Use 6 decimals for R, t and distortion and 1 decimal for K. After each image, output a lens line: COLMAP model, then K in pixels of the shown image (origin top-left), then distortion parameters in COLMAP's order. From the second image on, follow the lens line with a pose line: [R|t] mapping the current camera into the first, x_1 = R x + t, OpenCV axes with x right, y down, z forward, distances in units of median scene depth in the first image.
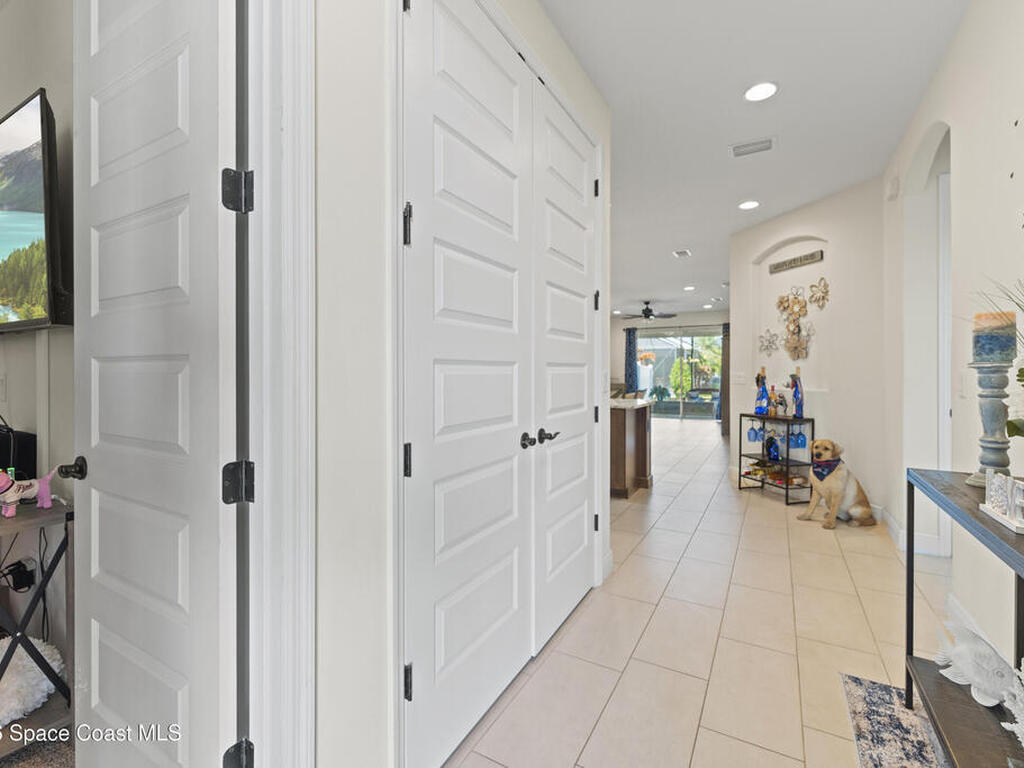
lens RADIAL K [[459.6, 0, 510.7], [0, 459.6, 378.2], [0, 0, 1]] dist [-0.003362, 0.000715]
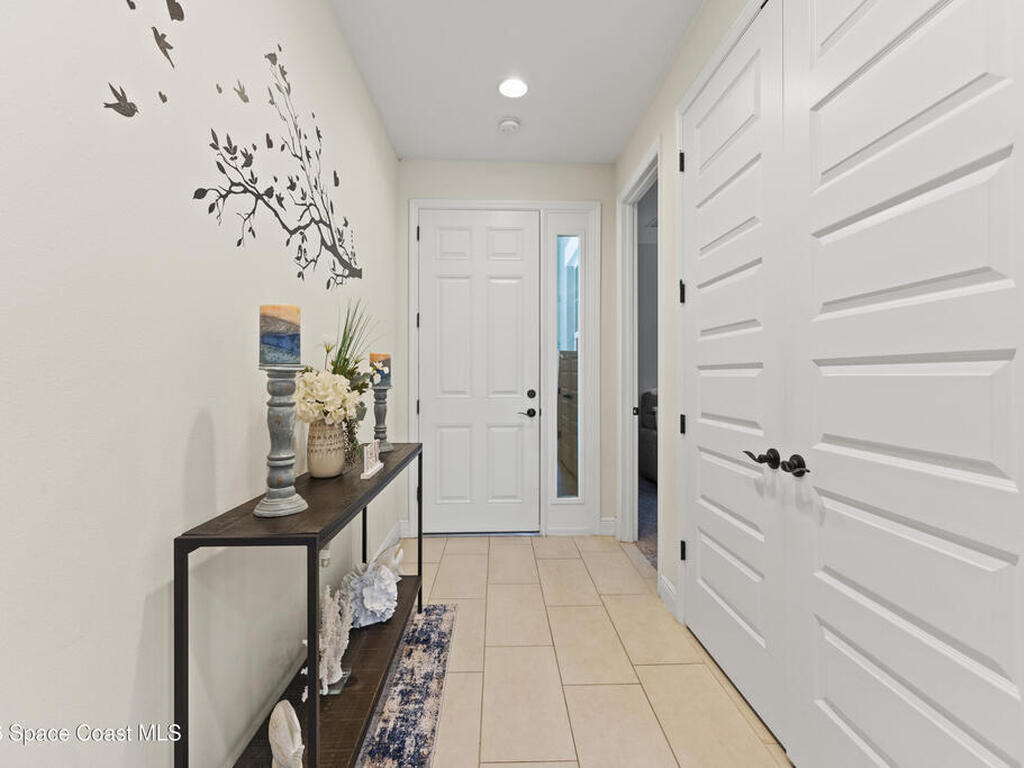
lens RADIAL K [[459.6, 0, 507.7], [0, 459.6, 371.2], [0, 0, 1]] dist [-0.003362, 0.000715]
pose [[-0.855621, -0.001908, -0.517599, 0.345314], [-0.006928, 0.999946, 0.007766, -0.008633], [0.517556, 0.010231, -0.855588, 0.589391]]
